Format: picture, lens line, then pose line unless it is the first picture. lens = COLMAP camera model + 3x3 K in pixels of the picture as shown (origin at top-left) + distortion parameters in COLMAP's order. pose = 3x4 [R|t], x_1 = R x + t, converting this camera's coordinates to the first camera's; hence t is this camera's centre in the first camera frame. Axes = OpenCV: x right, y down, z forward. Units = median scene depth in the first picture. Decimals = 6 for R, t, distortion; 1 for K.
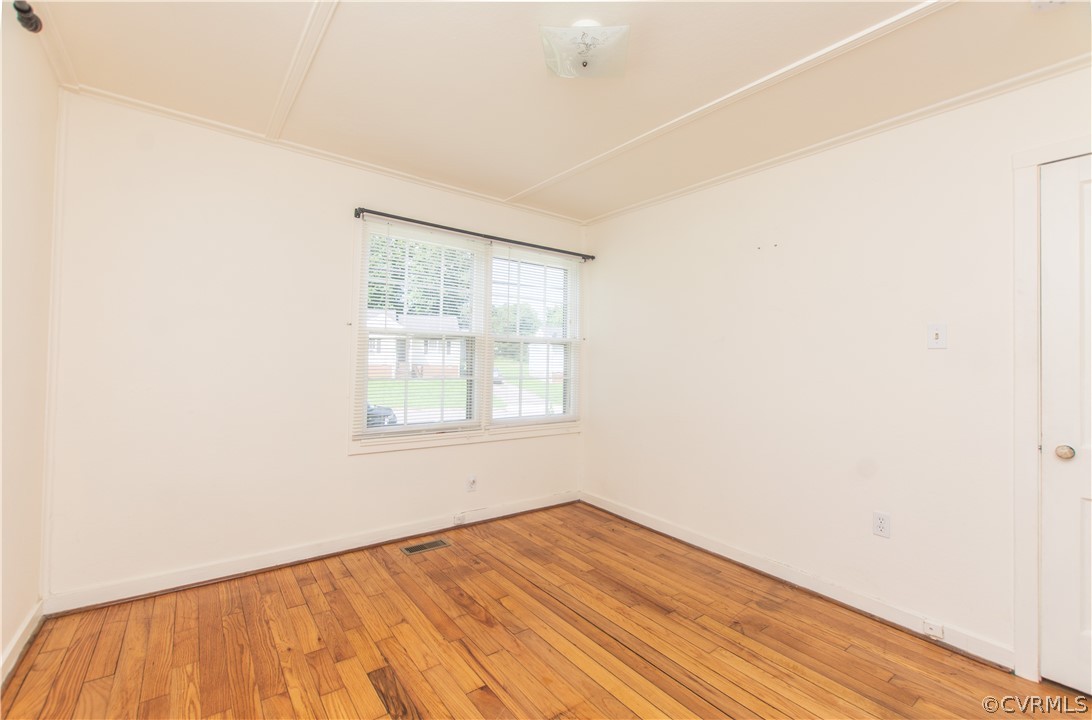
lens RADIAL K [[463.8, 0, 546.5], [0, 463.8, 351.7], [0, 0, 1]] dist [0.001082, -0.007704]
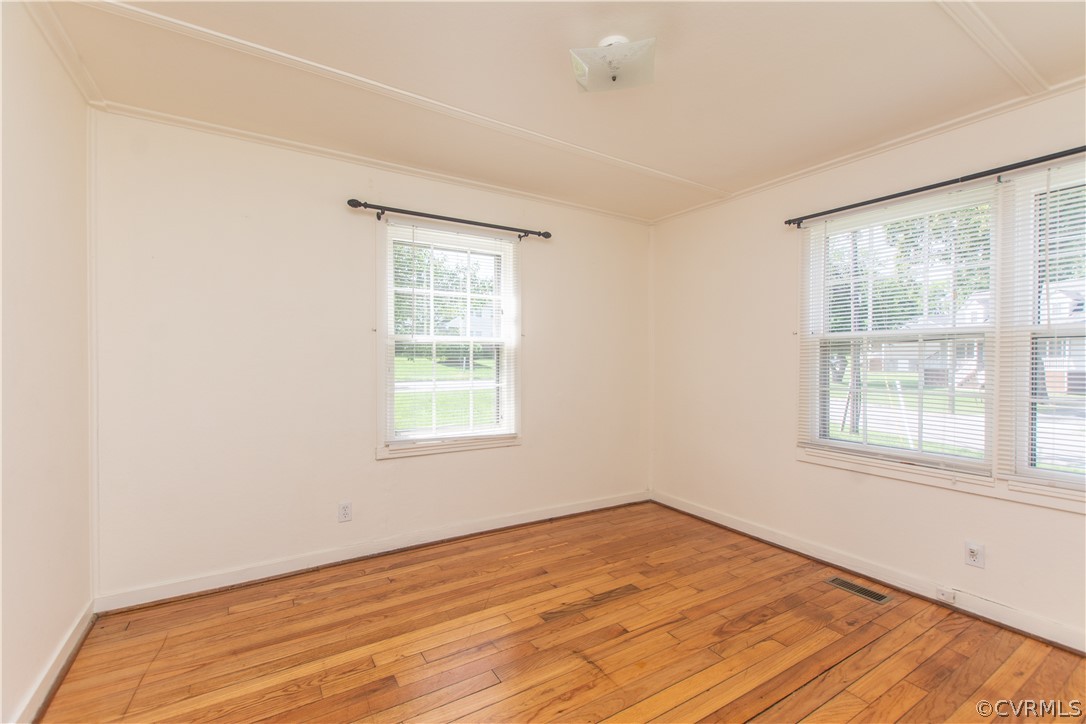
lens RADIAL K [[478.3, 0, 544.2], [0, 478.3, 365.9], [0, 0, 1]] dist [-0.036621, 0.005854]
pose [[-0.099620, -0.006826, -0.995002, 0.811301], [-0.004066, 0.999971, -0.006453, 0.030780], [0.995017, 0.003403, -0.099645, 0.658984]]
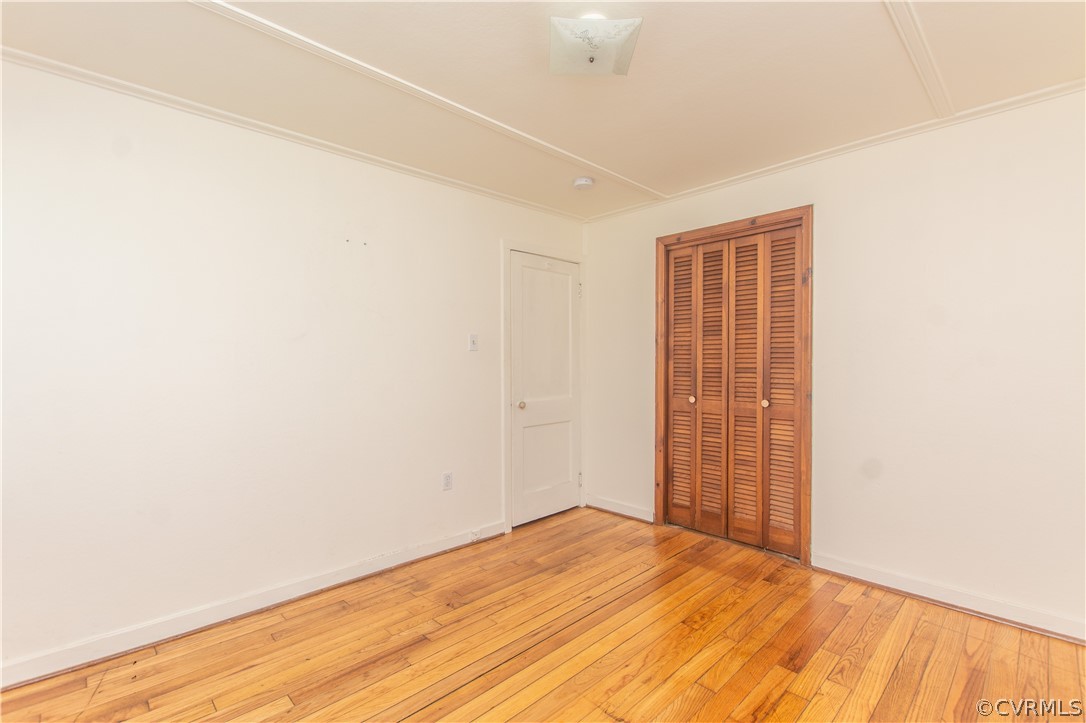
lens RADIAL K [[478.3, 0, 544.2], [0, 478.3, 365.4], [0, 0, 1]] dist [-0.036621, 0.005854]
pose [[-0.110758, -0.031861, 0.993337, -0.639342], [-0.000203, 0.999487, 0.032035, -0.002401], [-0.993847, 0.003346, -0.110708, 0.841387]]
